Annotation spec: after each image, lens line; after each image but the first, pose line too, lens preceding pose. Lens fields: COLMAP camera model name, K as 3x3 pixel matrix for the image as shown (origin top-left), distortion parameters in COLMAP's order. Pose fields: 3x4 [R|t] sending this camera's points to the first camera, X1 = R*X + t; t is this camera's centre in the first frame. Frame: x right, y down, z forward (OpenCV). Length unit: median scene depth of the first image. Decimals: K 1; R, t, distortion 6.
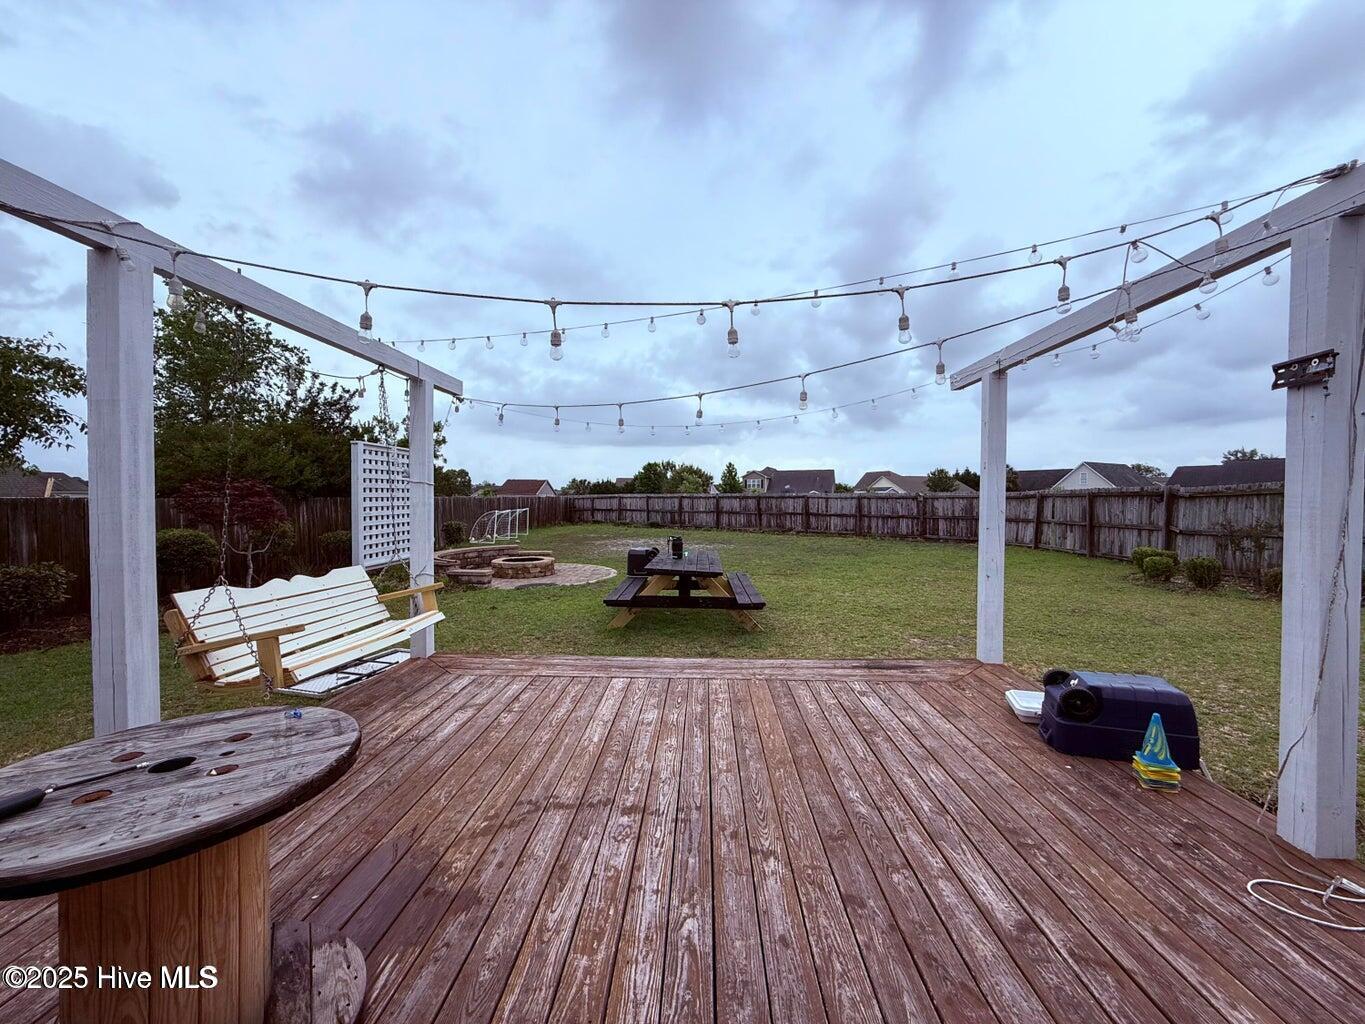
lens RADIAL K [[578.4, 0, 682.5], [0, 578.4, 512.0], [0, 0, 1]] dist [0.001788, 0.000143]
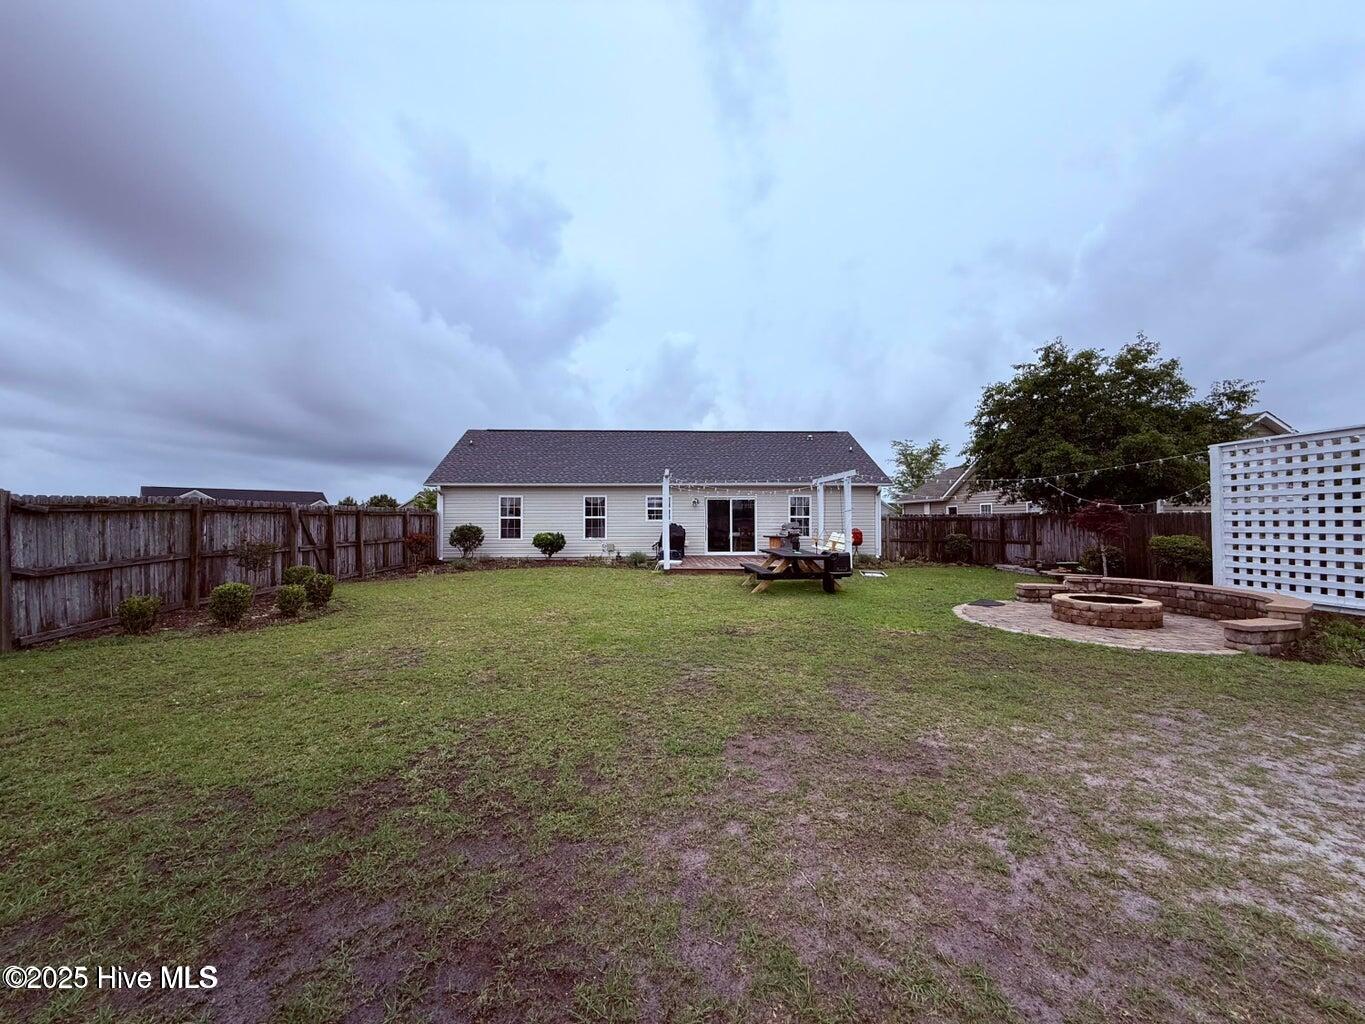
lens RADIAL K [[539.2, 0, 682.5], [0, 539.2, 512.0], [0, 0, 1]] dist [0.001920, 0.000173]
pose [[-0.995528, 0.003767, -0.094396, 0.183852], [0.002679, 0.999928, 0.011654, -0.019777], [0.094433, 0.011349, -0.995467, 1.024295]]
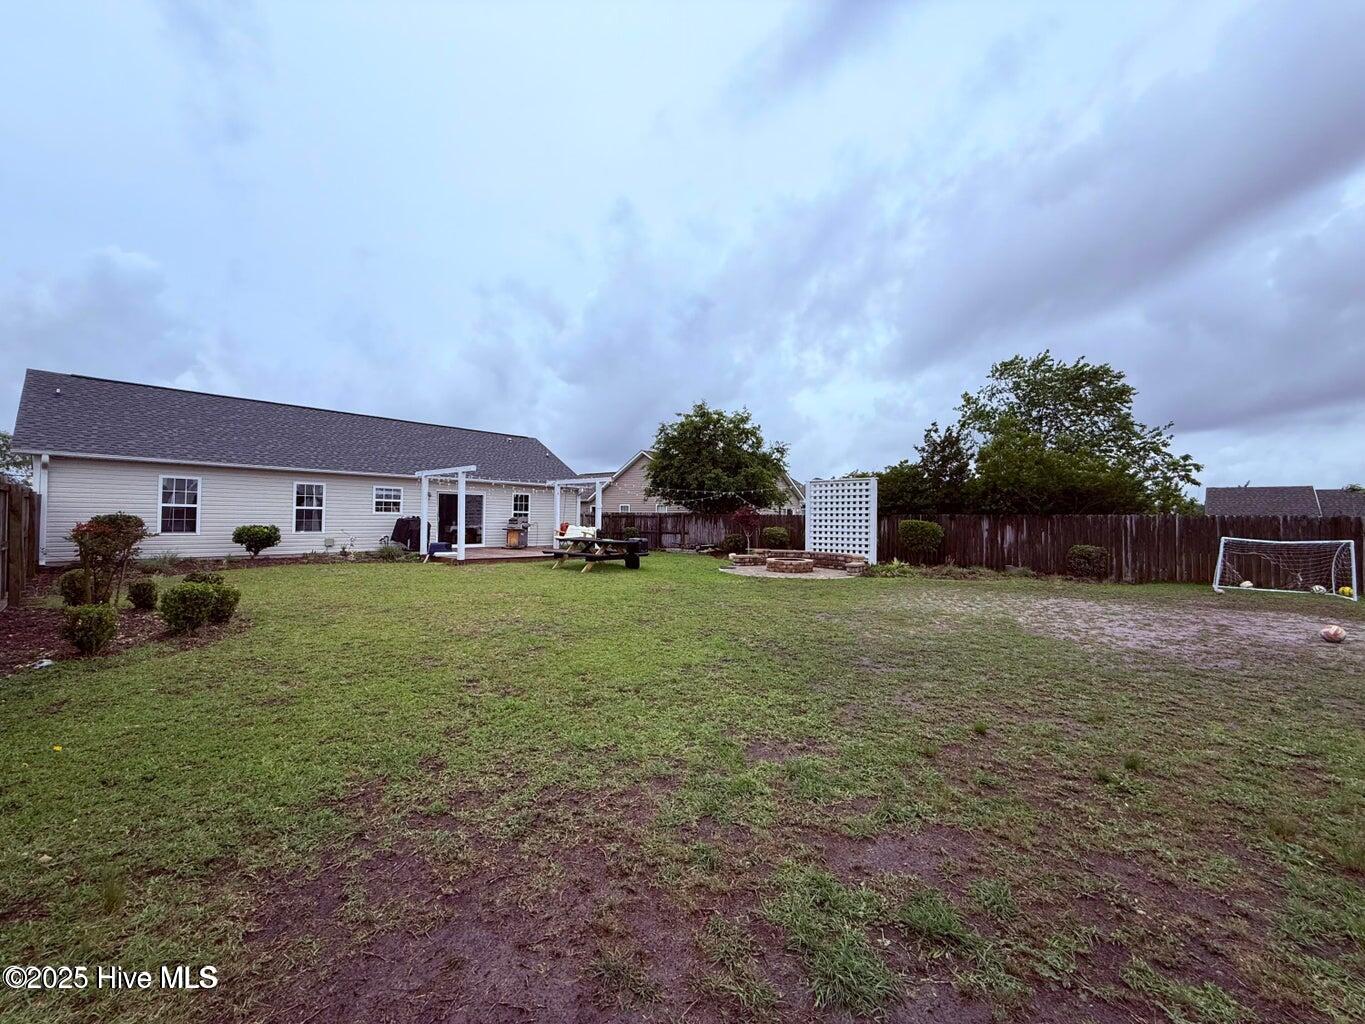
lens RADIAL K [[544.0, 0, 677.9], [0, 544.0, 510.0], [0, 0, 1]] dist [0.001648, 0.000245]
pose [[-0.639628, -0.018176, -0.768470, 0.544726], [-0.032399, 0.999469, 0.003327, -0.017226], [0.768002, 0.027026, -0.639877, 1.027798]]
